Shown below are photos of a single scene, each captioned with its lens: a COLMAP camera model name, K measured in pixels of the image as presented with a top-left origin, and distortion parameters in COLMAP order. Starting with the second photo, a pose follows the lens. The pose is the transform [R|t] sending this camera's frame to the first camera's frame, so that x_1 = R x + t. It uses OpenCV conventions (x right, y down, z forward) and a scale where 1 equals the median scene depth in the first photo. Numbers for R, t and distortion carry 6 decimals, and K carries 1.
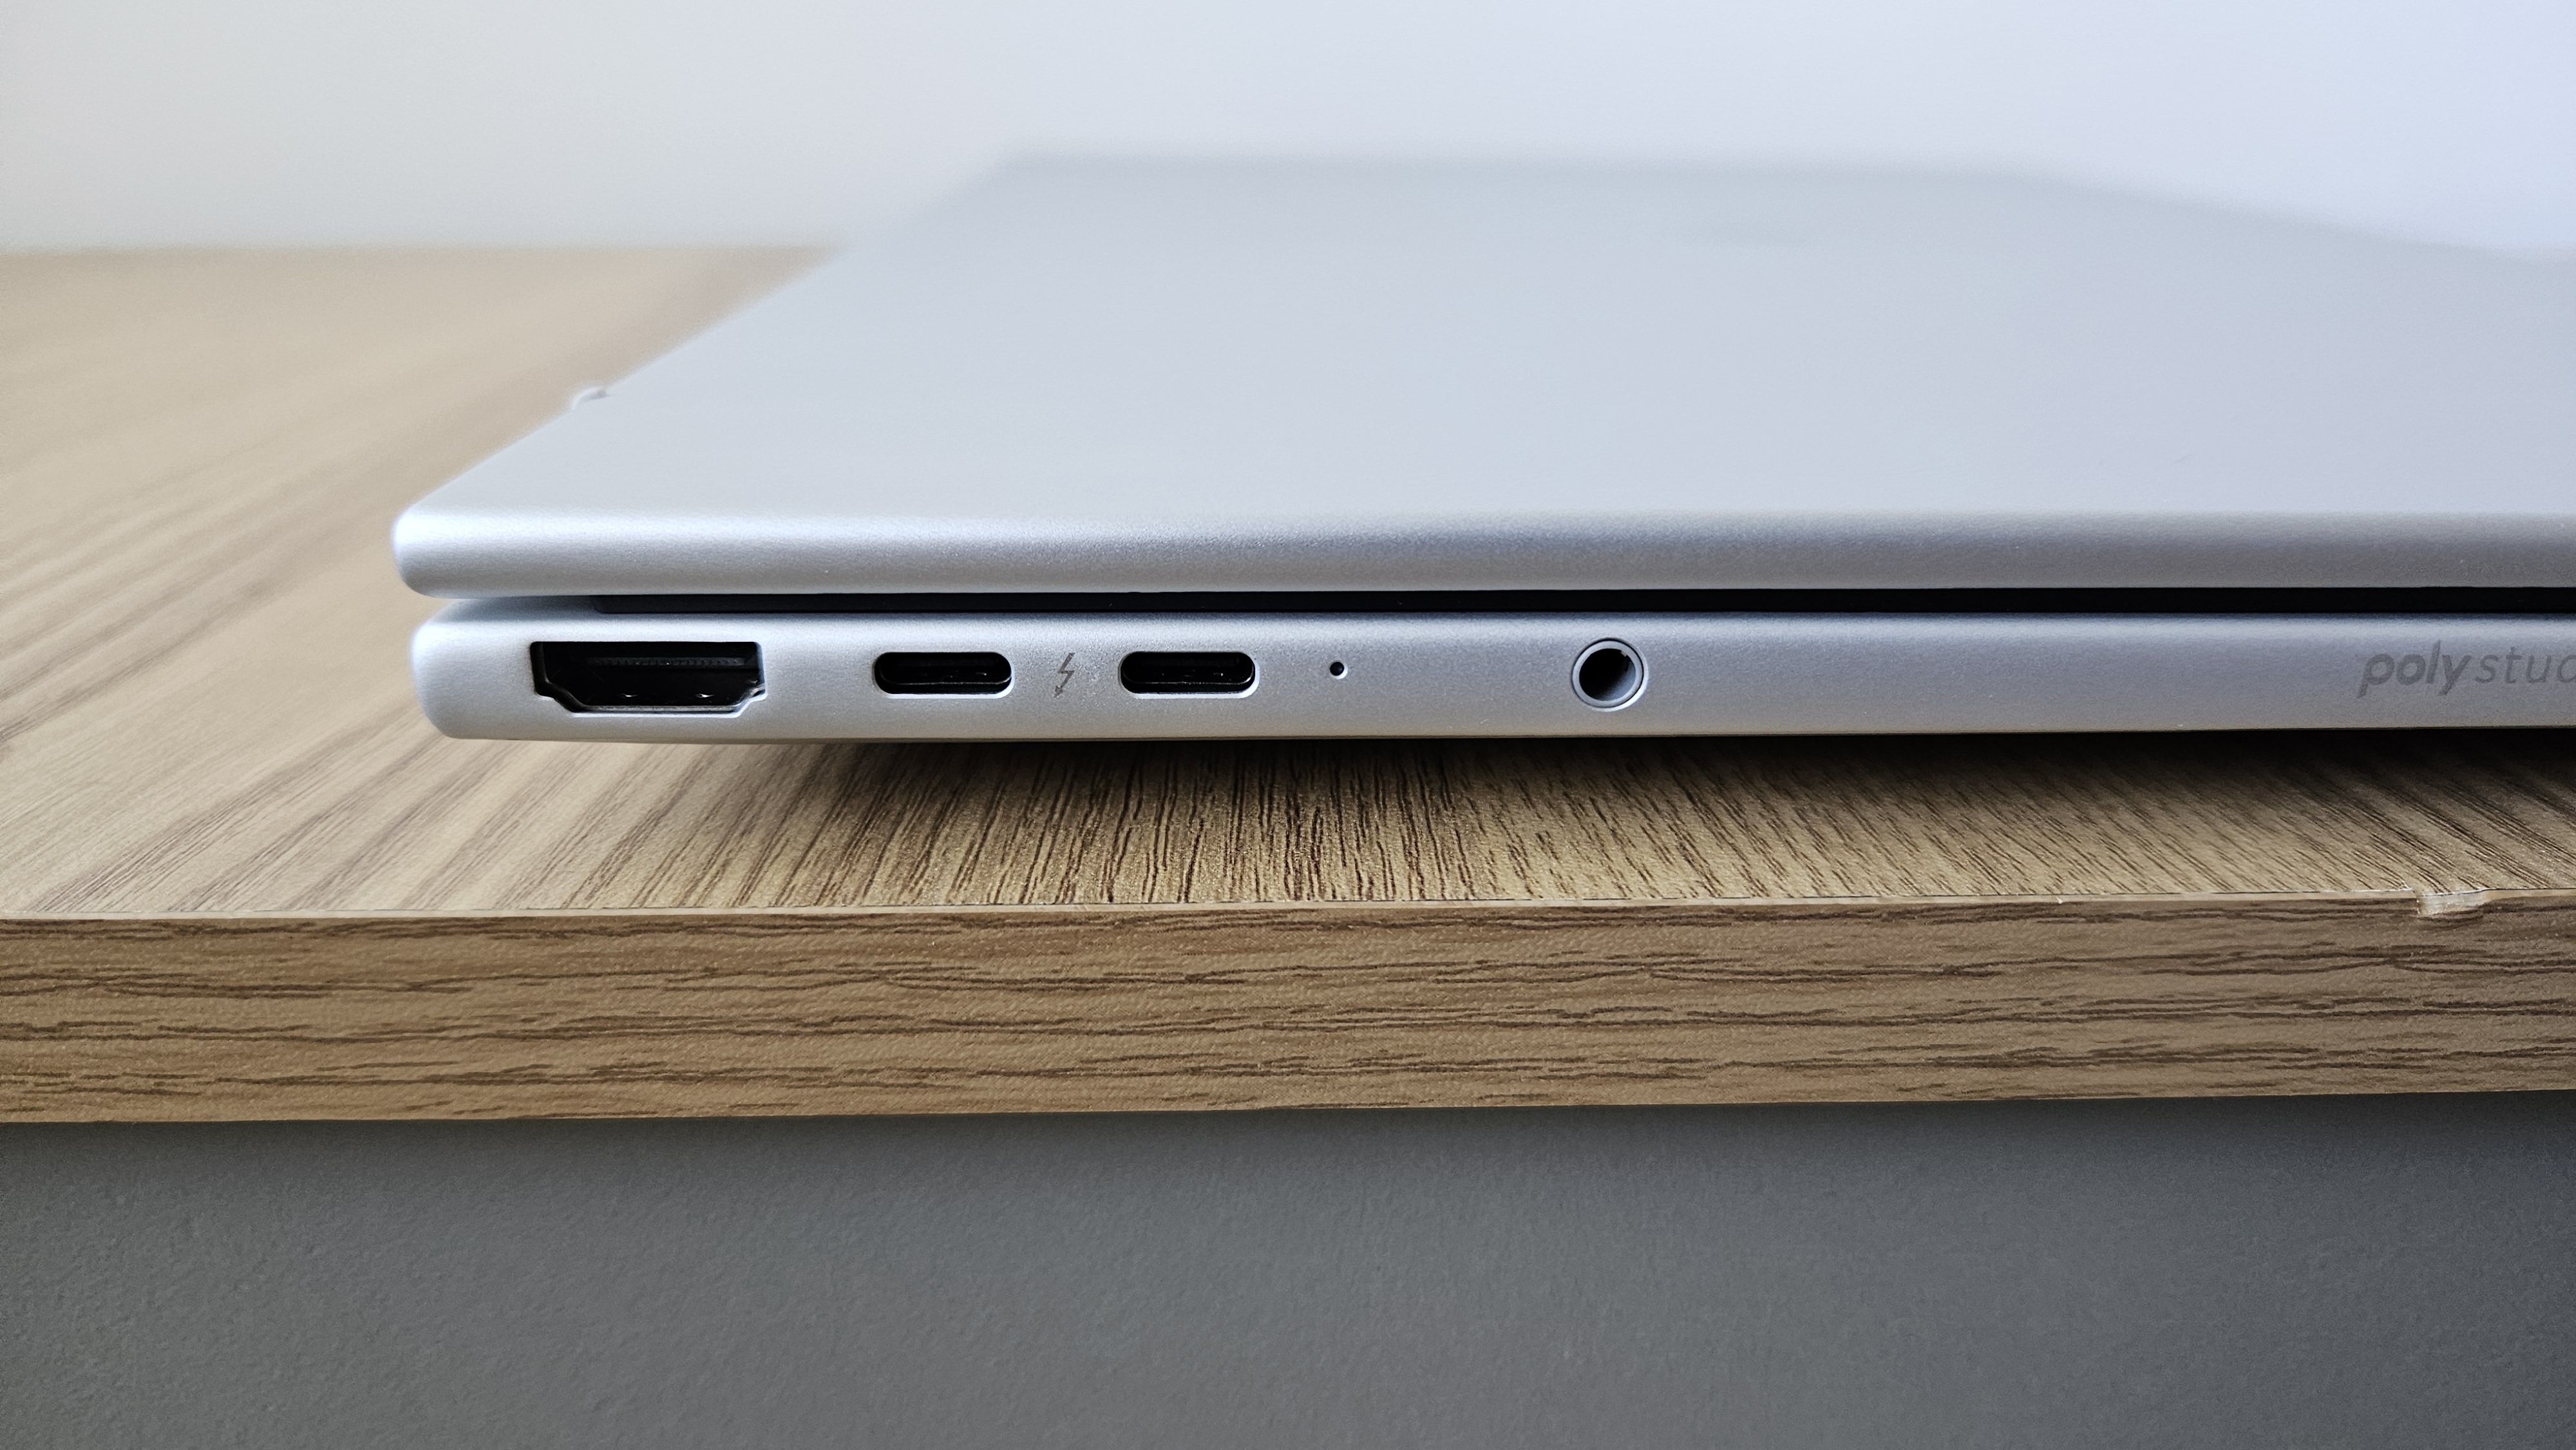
lens RADIAL K [[1829.3, 0, 1290.2], [0, 1829.3, 722.7], [0, 0, 1]] dist [0.029012, -0.044243]
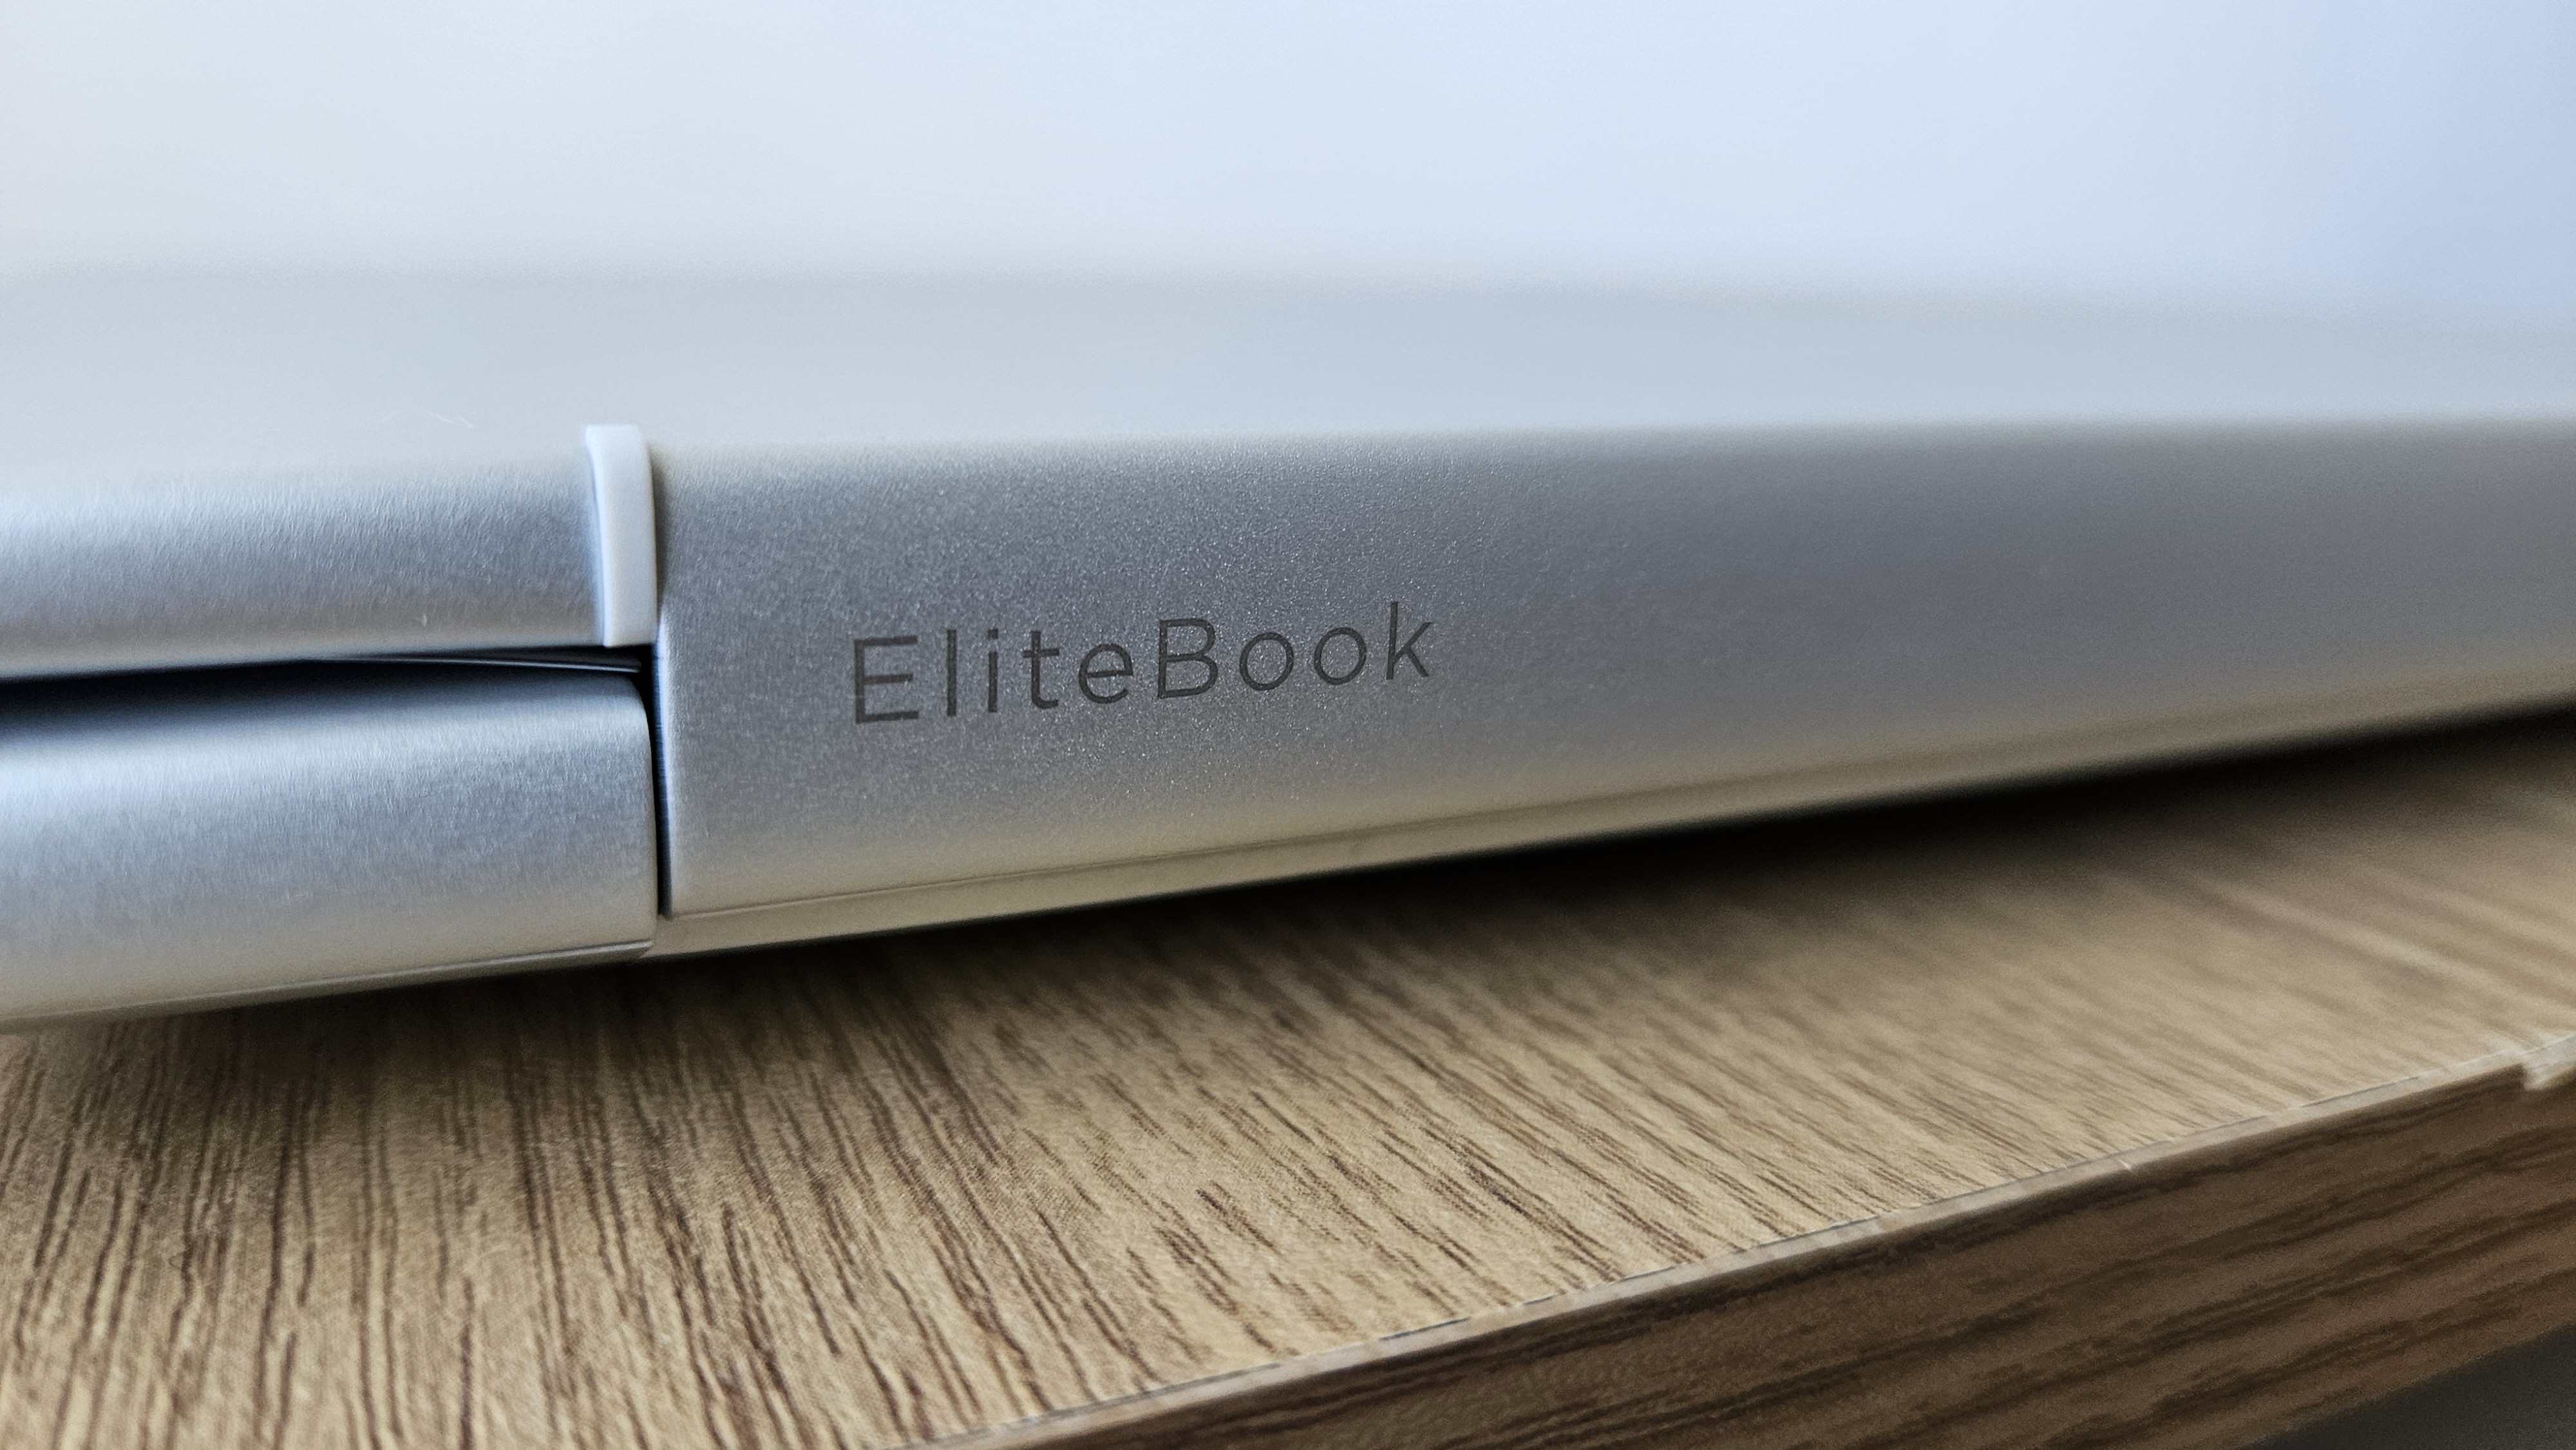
lens RADIAL K [[1829.3, 0, 1219.3], [0, 1829.3, 751.1], [0, 0, 1]] dist [0.029012, -0.044243]
pose [[0.913761, -0.090987, 0.395932, -0.050301], [0.121526, 0.991189, -0.052685, -0.033701], [-0.387649, 0.096258, 0.916767, 0.541101]]
